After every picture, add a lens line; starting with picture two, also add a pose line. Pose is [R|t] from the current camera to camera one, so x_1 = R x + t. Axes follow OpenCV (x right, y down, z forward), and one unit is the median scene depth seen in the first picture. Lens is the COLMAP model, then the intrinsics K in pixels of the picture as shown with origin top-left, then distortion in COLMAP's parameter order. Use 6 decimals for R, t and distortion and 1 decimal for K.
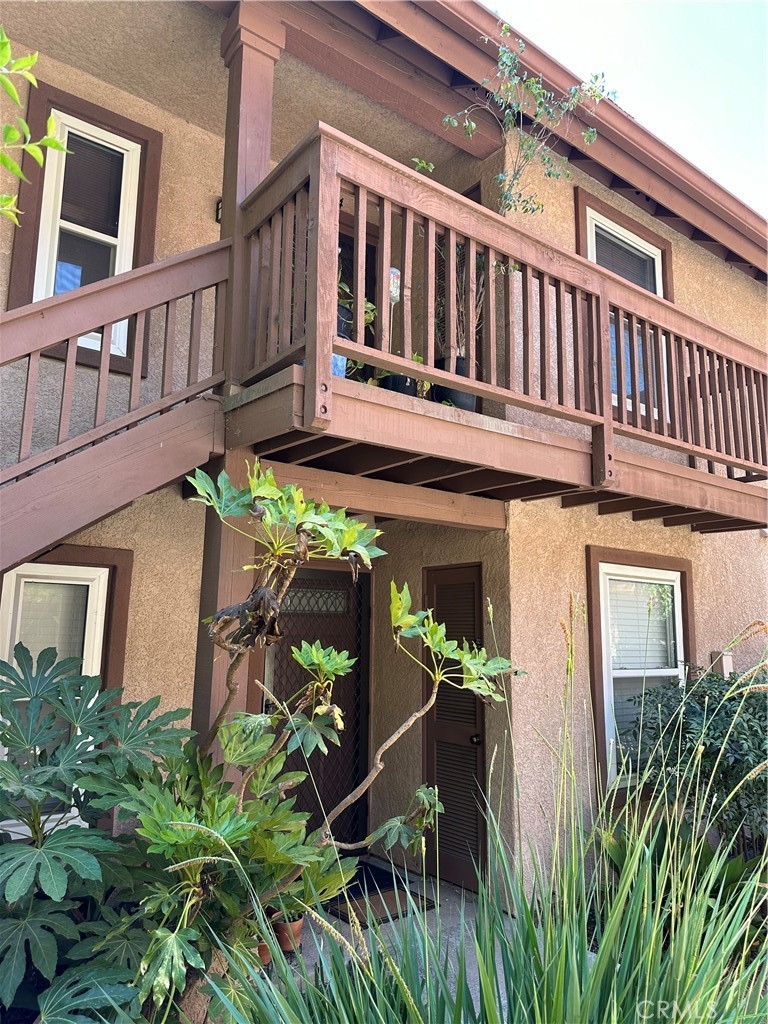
lens RADIAL K [[711.4, 0, 384.1], [0, 711.4, 518.0], [0, 0, 1]] dist [0.111486, -0.174447]
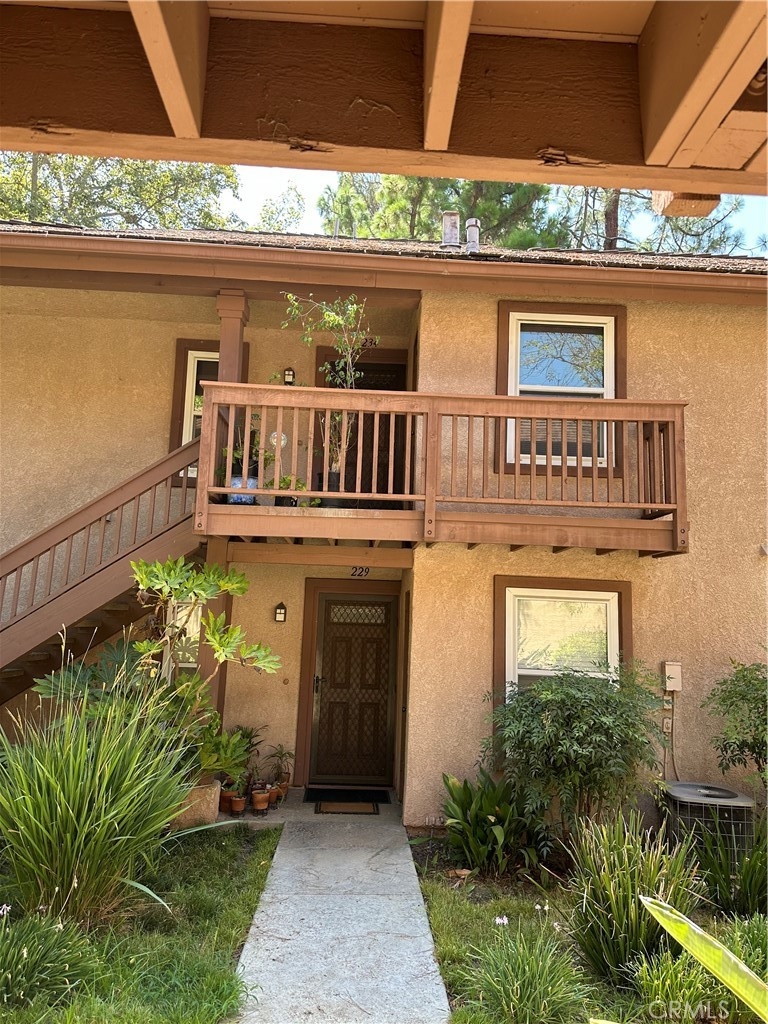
lens RADIAL K [[711.4, 0, 384.1], [0, 711.4, 518.0], [0, 0, 1]] dist [0.111486, -0.174447]
pose [[0.817251, -0.070513, -0.571952, 0.901542], [0.067143, 0.997377, -0.027022, -0.048209], [0.572357, -0.016319, 0.819842, -0.226937]]
